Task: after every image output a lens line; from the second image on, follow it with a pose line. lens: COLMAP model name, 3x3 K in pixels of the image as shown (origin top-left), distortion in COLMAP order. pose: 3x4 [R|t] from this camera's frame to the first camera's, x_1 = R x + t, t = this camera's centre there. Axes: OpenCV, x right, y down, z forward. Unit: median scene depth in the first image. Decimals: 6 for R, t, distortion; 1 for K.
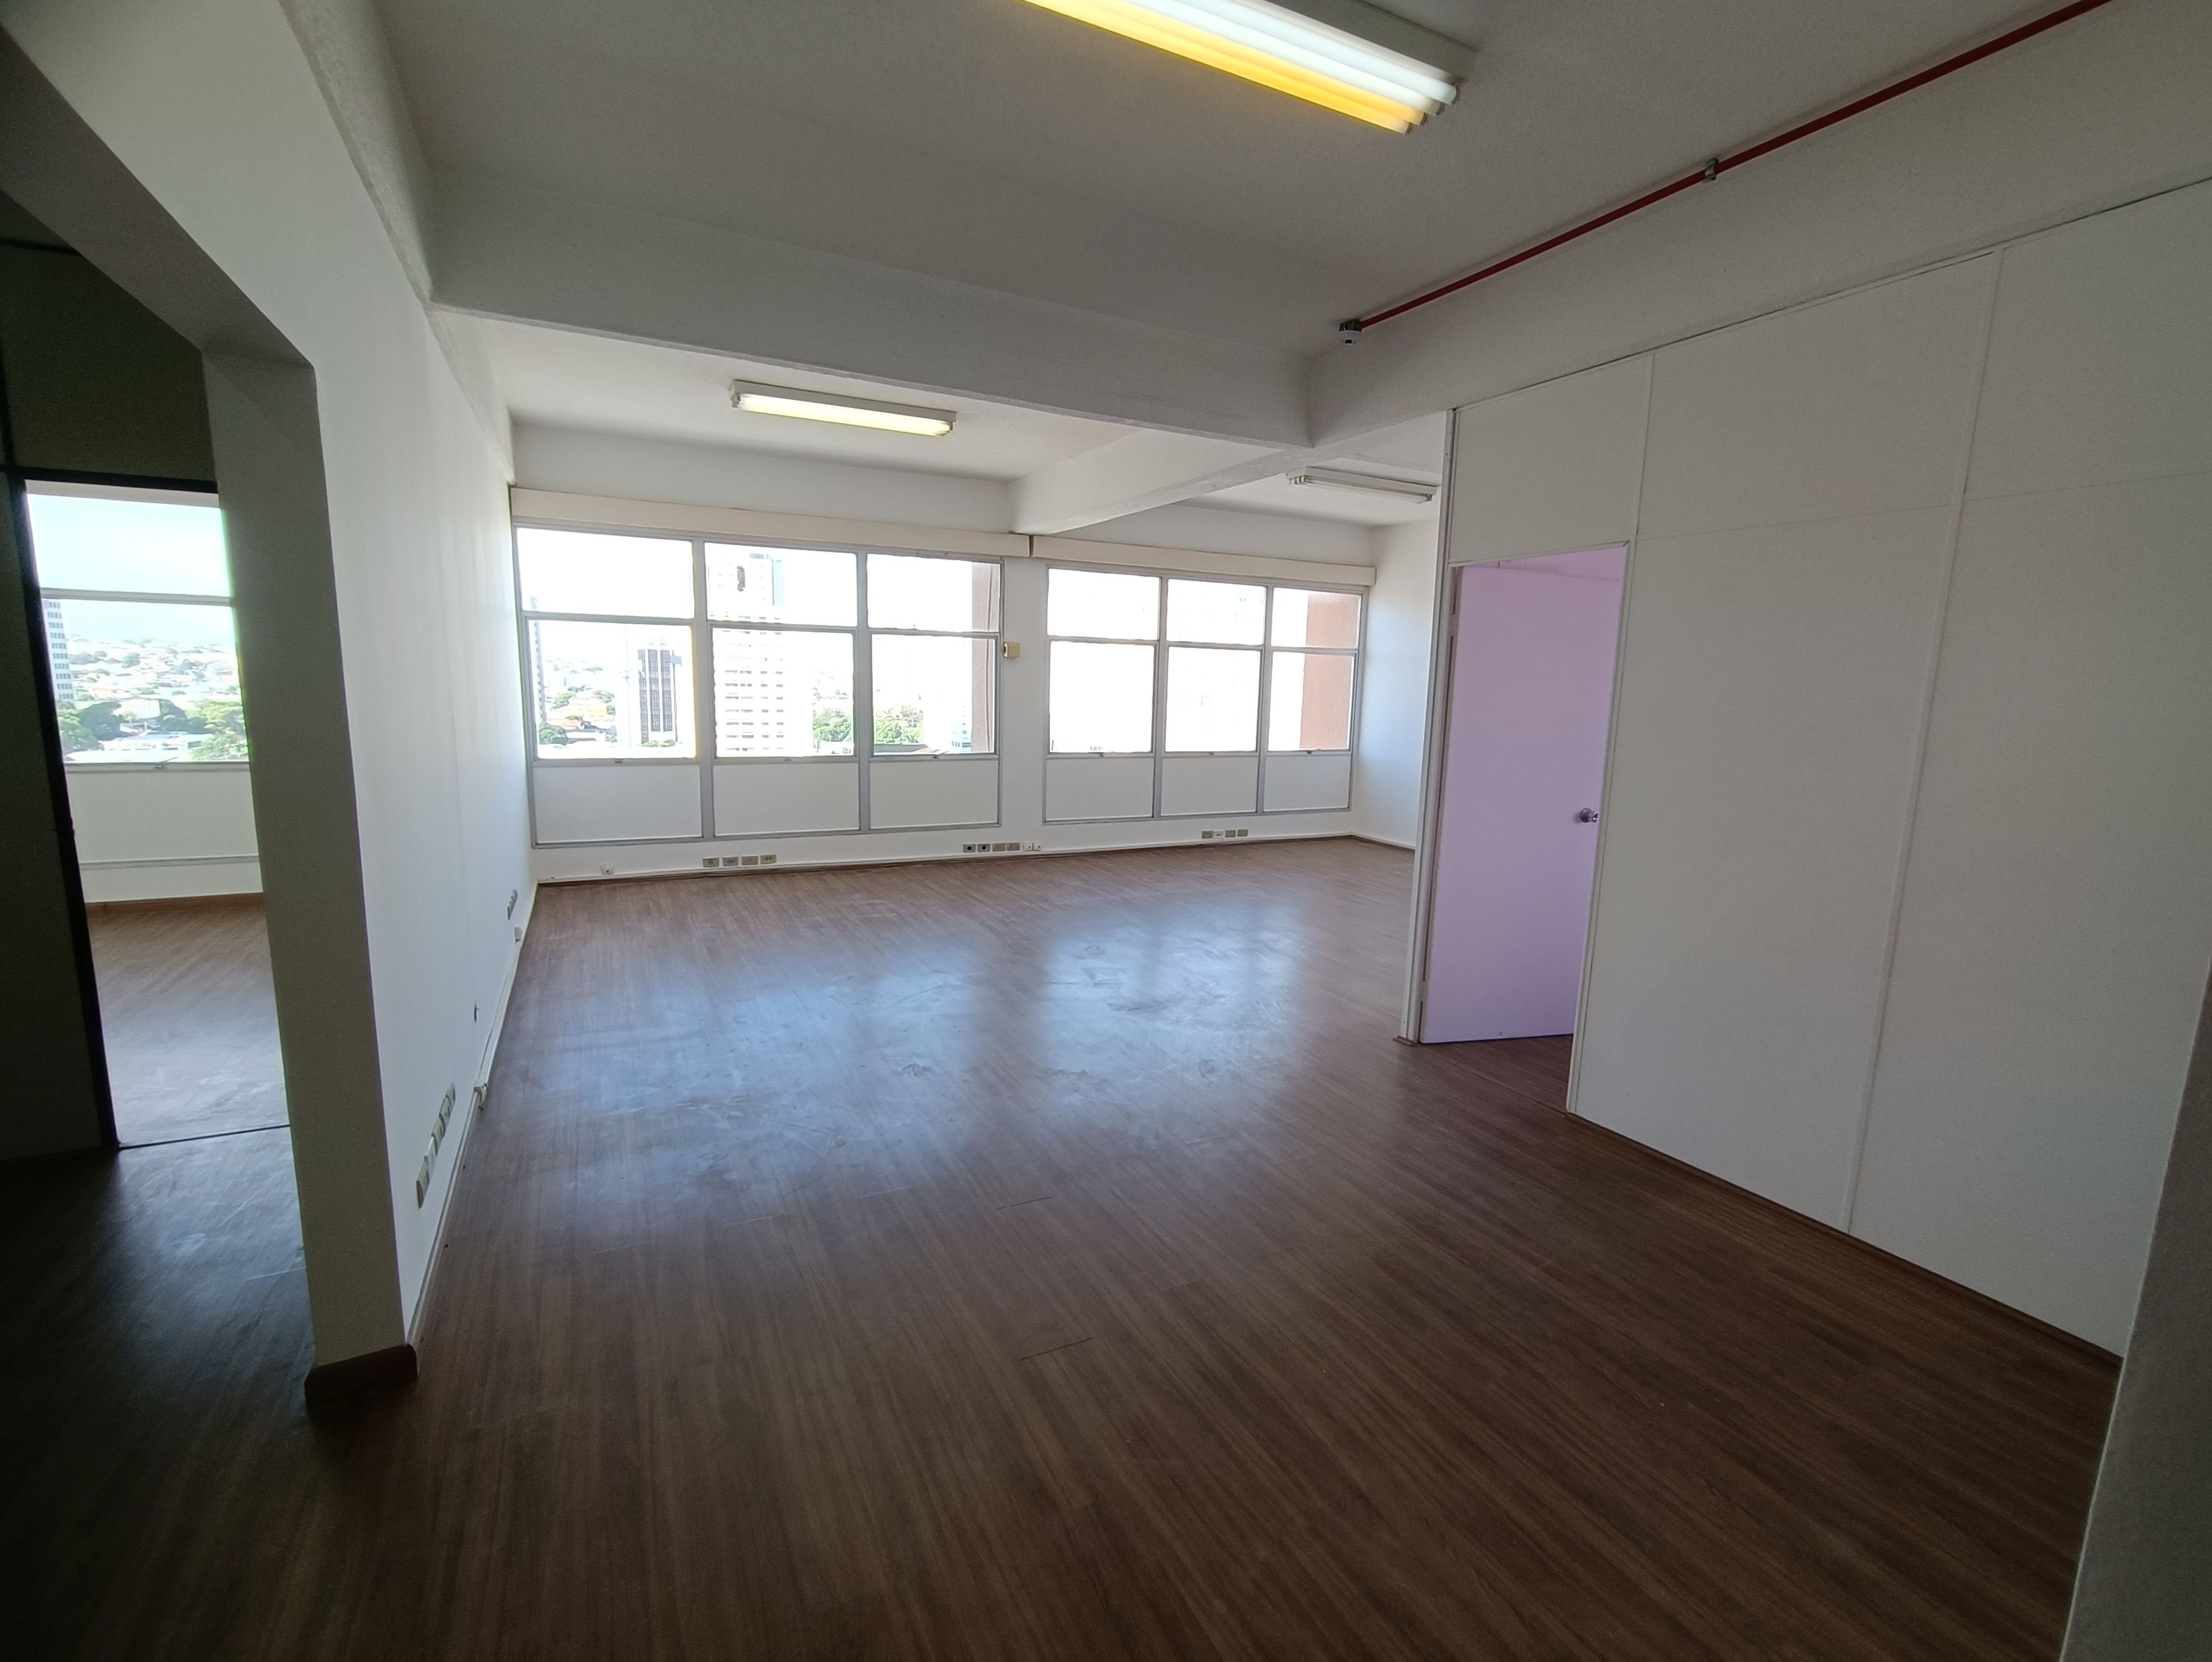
lens RADIAL K [[1006.9, 0, 1120.4], [0, 1006.9, 844.0], [0, 0, 1]] dist [-0.000200, 0.000063]
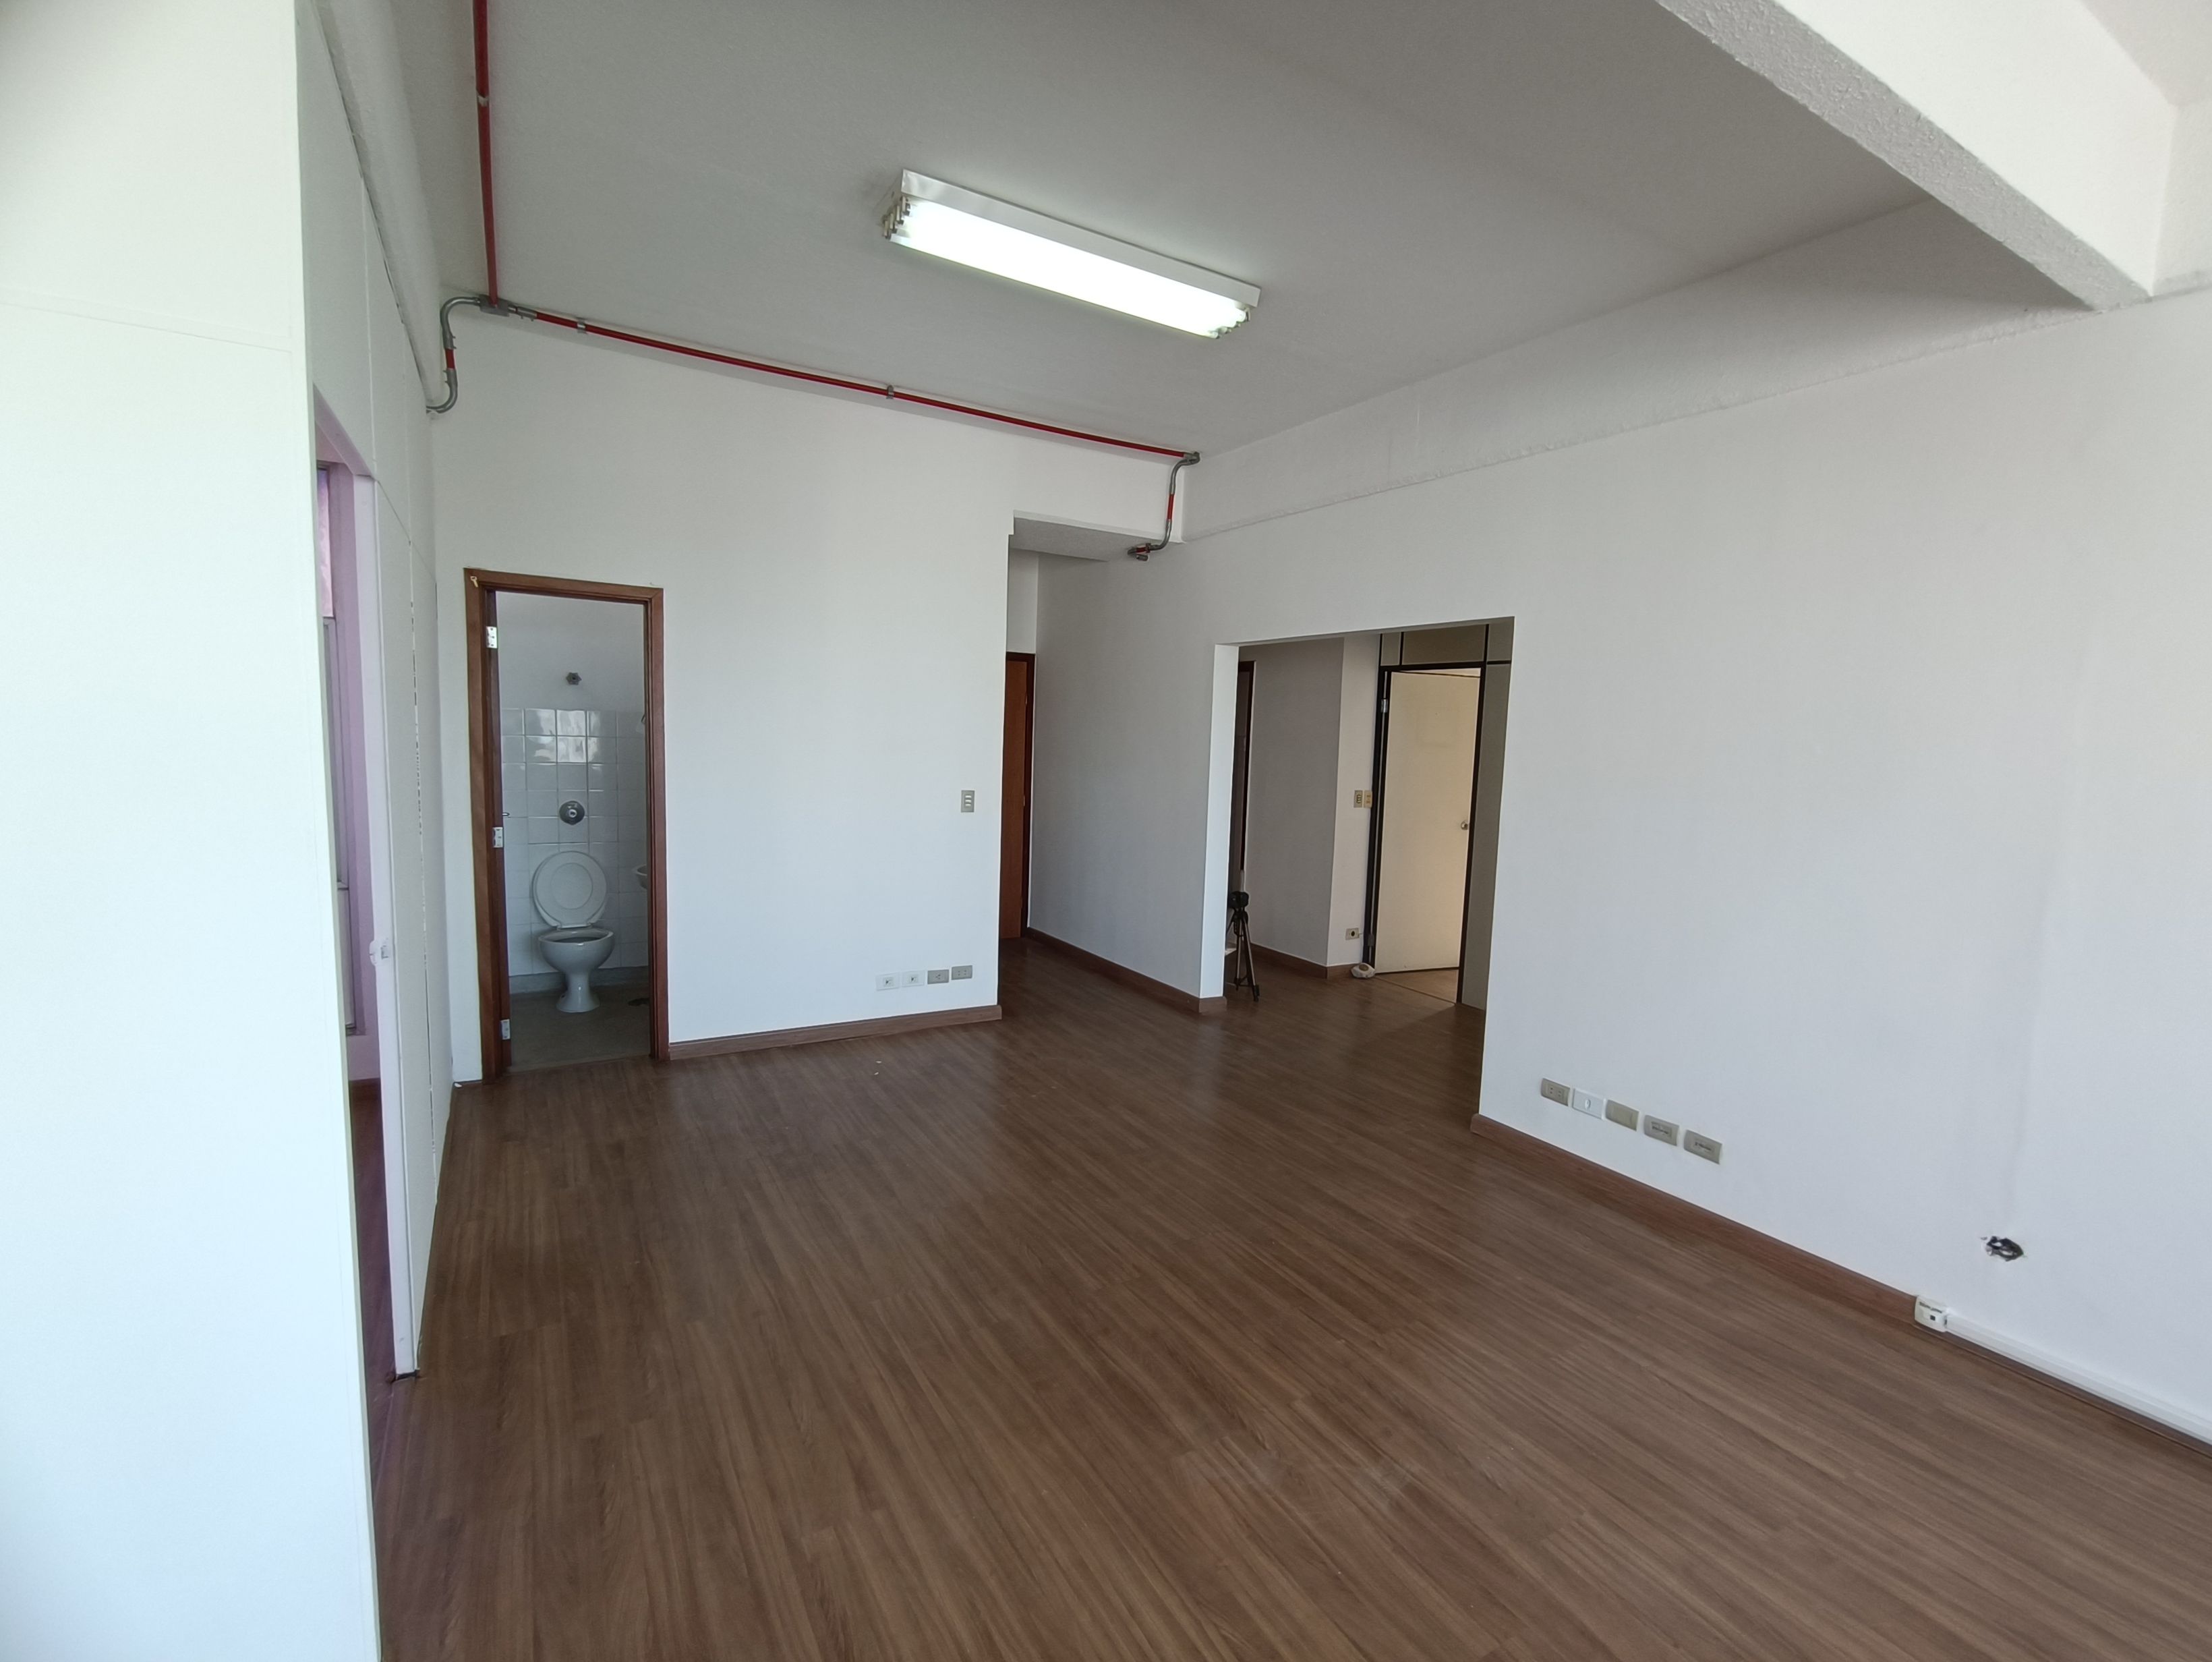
lens RADIAL K [[1006.9, 0, 1120.4], [0, 1006.9, 844.0], [0, 0, 1]] dist [-0.000200, 0.000063]
pose [[-0.995705, -0.059411, -0.071009, 0.067922], [-0.076200, 0.961498, 0.264038, -0.249836], [0.052588, 0.268315, -0.961895, 1.520731]]
